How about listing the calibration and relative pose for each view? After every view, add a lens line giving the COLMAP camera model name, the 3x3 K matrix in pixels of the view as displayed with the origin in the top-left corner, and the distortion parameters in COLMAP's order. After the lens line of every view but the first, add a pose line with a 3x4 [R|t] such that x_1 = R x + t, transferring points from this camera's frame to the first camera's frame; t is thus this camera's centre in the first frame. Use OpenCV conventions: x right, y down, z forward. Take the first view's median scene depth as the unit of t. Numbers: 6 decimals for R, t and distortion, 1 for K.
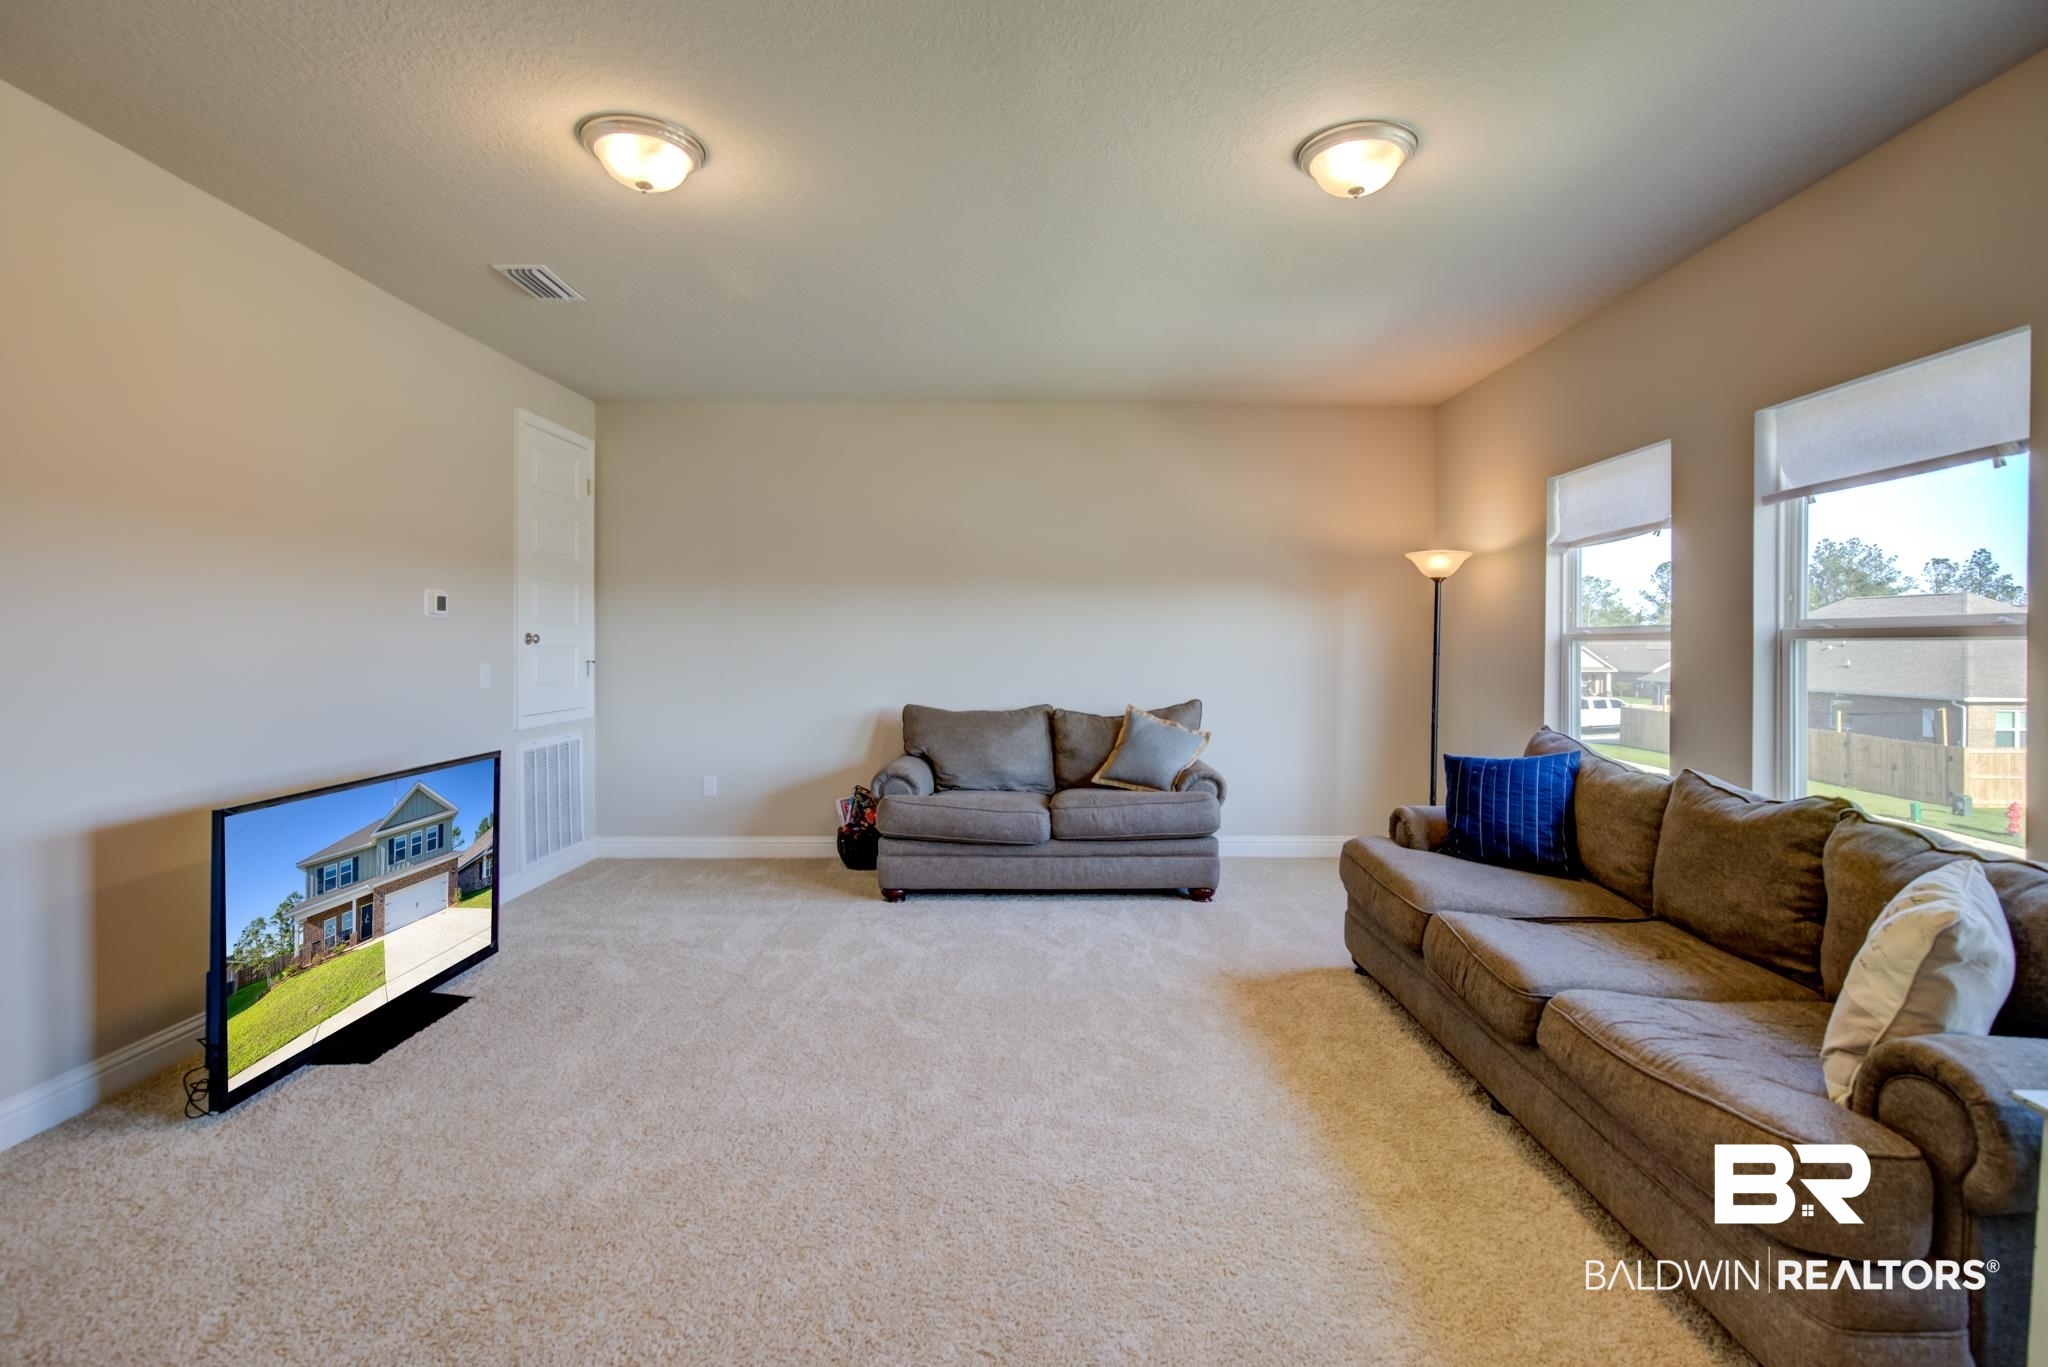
lens RADIAL K [[917.0, 0, 1006.9], [0, 917.0, 645.4], [0, 0, 1]] dist [-0.017841, 0.005047]
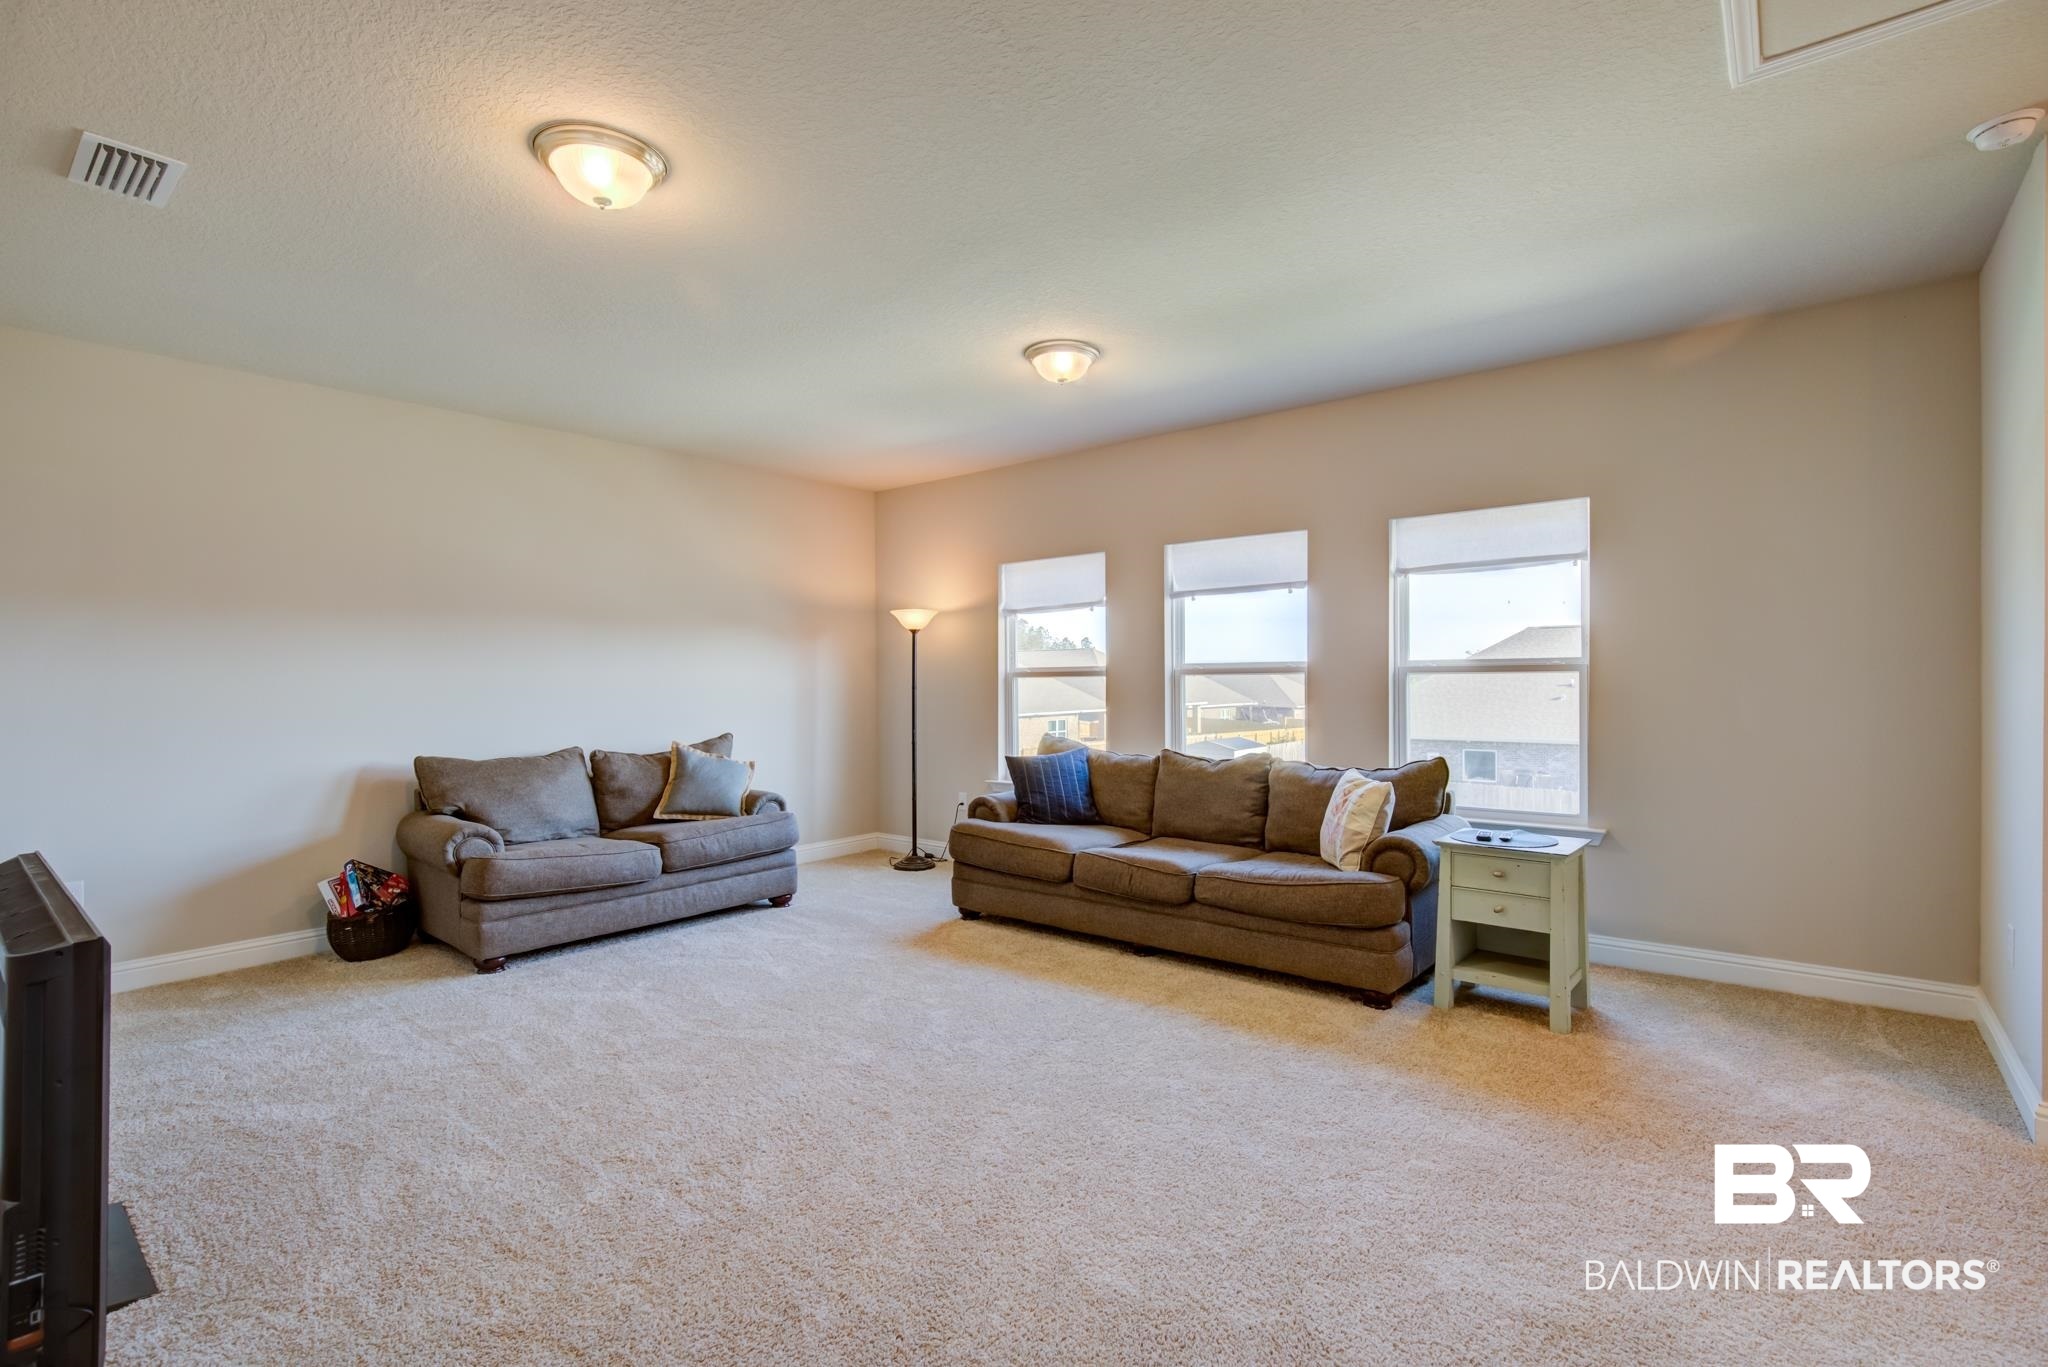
lens RADIAL K [[917.0, 0, 1001.8], [0, 917.0, 693.2], [0, 0, 1]] dist [-0.017841, 0.005047]
pose [[0.669362, -0.019594, 0.742678, -0.452877], [0.011797, 0.999806, 0.015745, -0.002168], [-0.742843, -0.001778, 0.669464, 0.030875]]
